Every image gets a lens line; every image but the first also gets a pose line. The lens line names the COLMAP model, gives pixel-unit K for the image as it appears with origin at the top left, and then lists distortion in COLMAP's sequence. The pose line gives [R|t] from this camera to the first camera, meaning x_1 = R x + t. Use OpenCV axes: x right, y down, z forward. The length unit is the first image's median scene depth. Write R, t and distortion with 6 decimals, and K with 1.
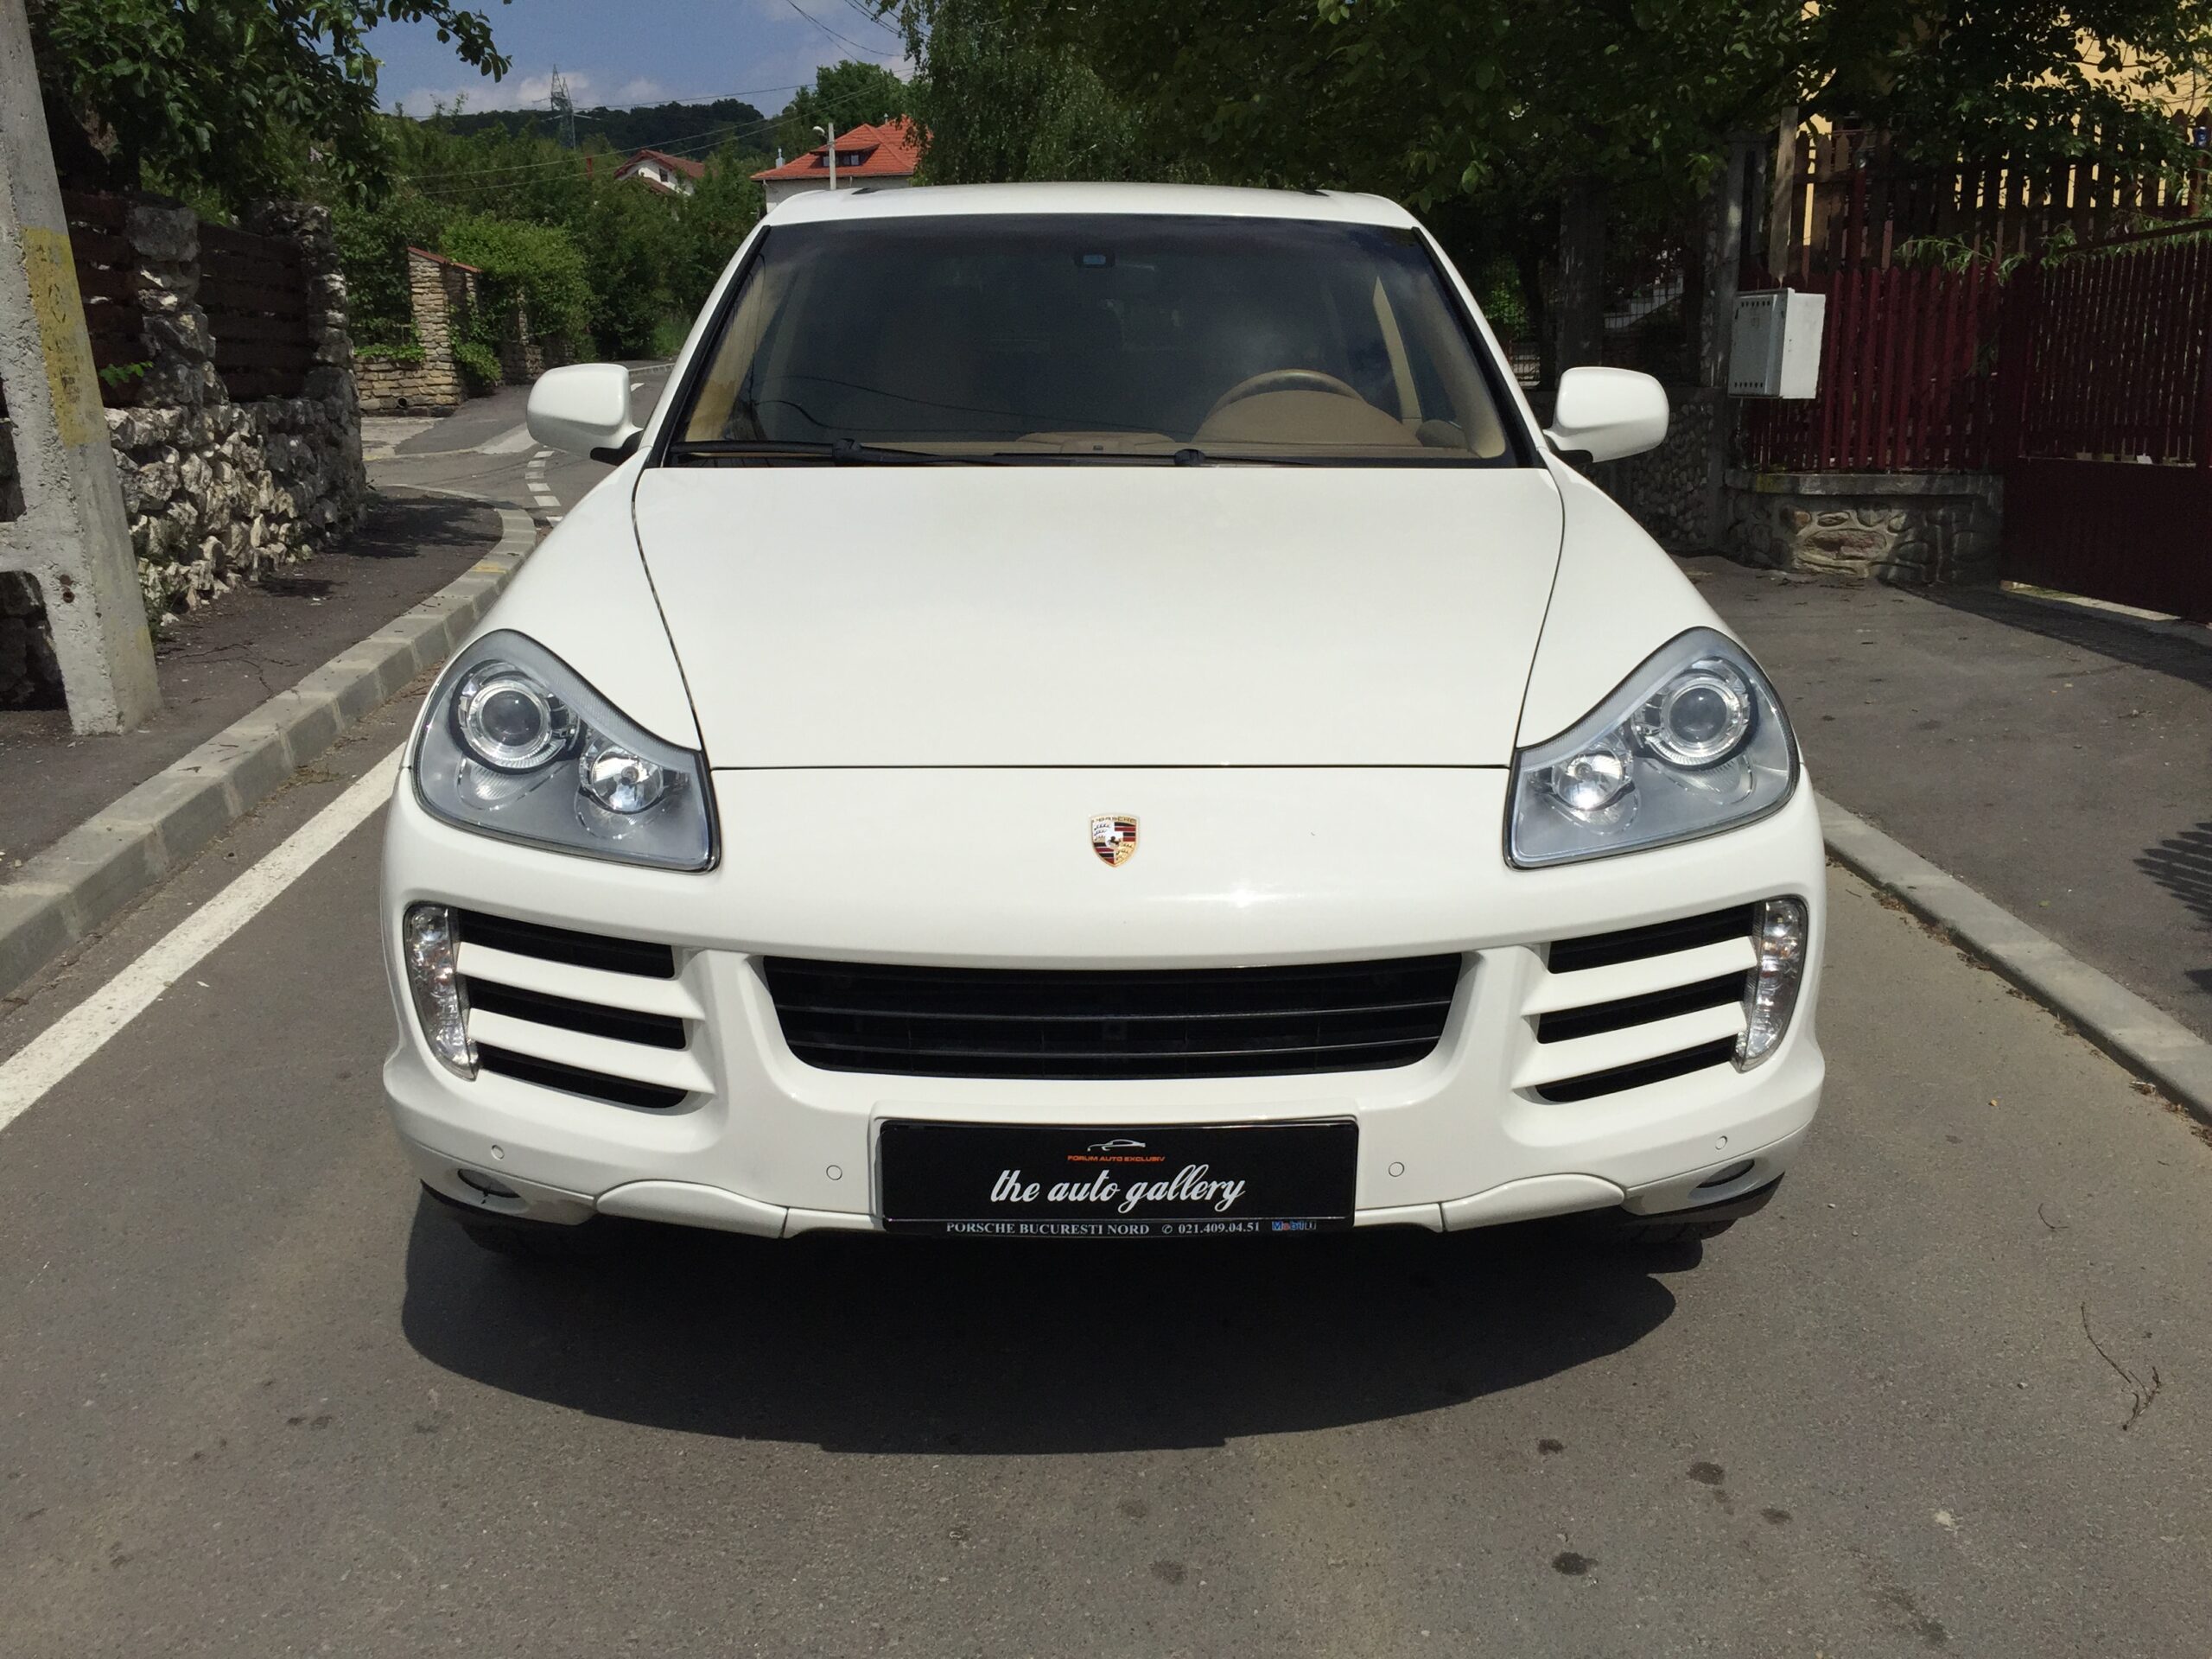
lens RADIAL K [[1940.7, 0, 1121.9], [0, 1940.7, 824.9], [0, 0, 1]] dist [0.072399, -0.117079]
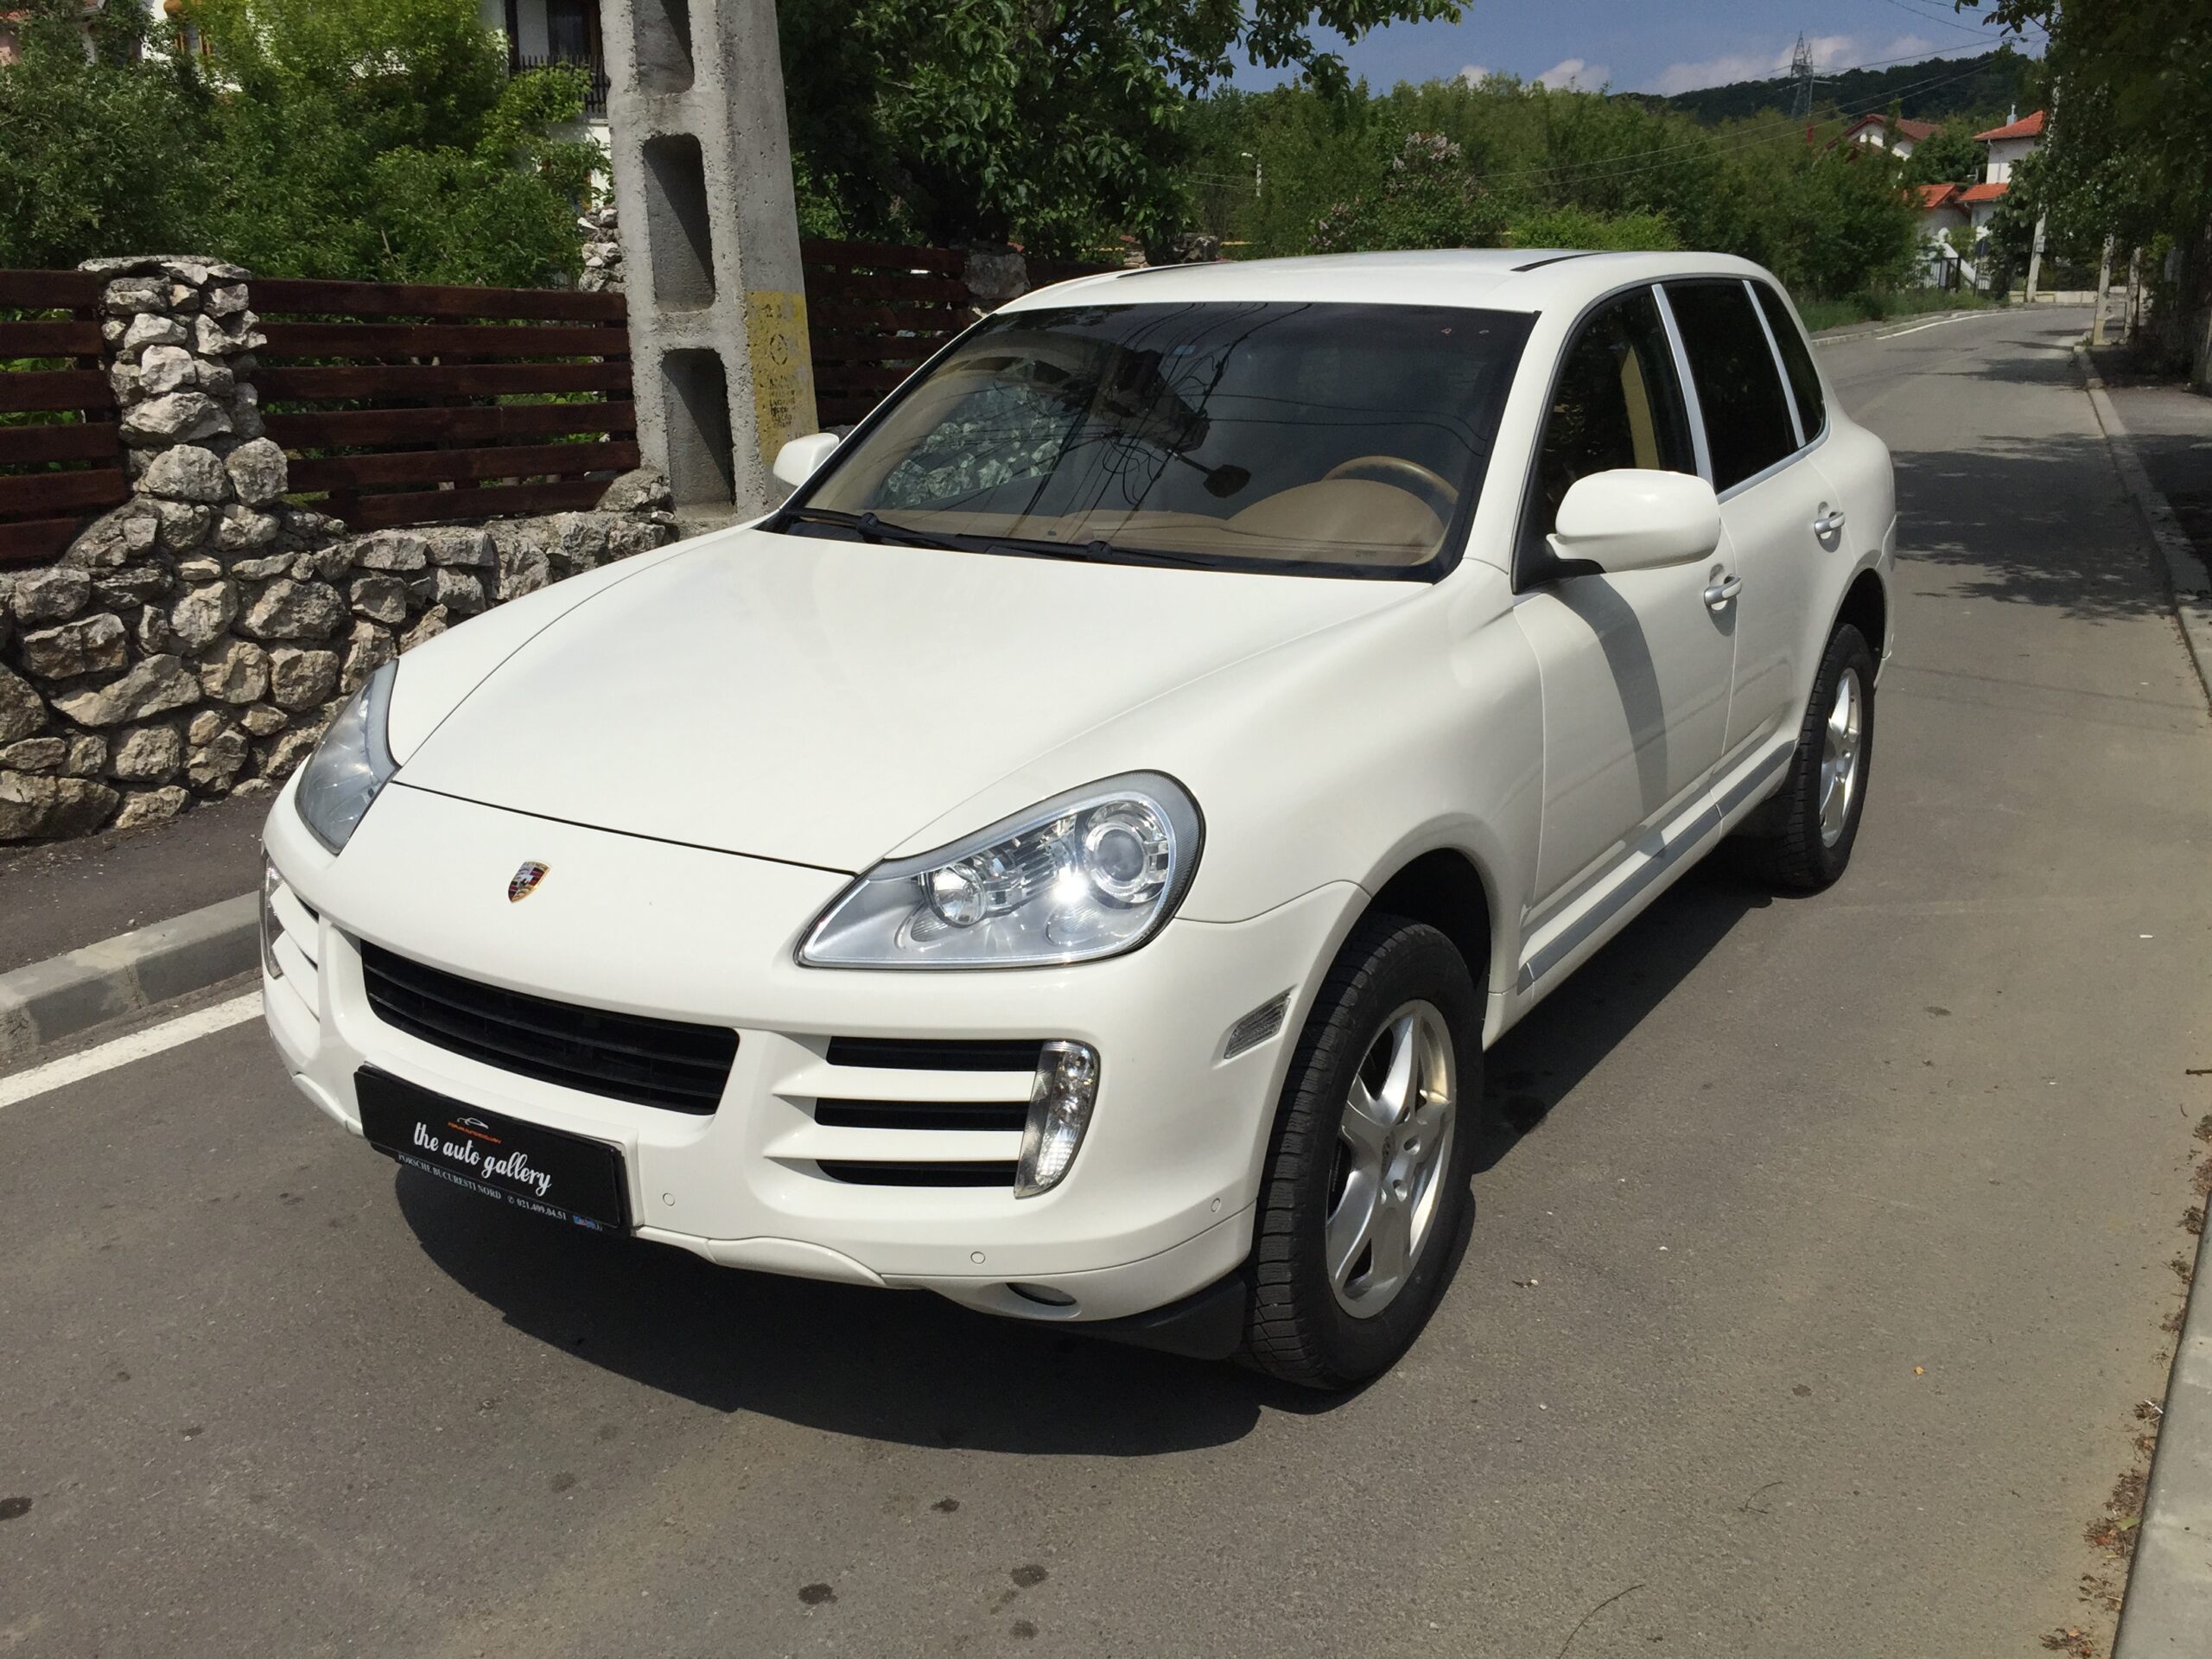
lens RADIAL K [[1940.7, 0, 1118.5], [0, 1940.7, 844.3], [0, 0, 1]] dist [0.072399, -0.117079]
pose [[0.816434, 0.146735, -0.558484, 0.561955], [-0.132575, 0.988971, 0.066032, -0.083406], [0.562014, 0.020130, 0.826883, 0.105081]]
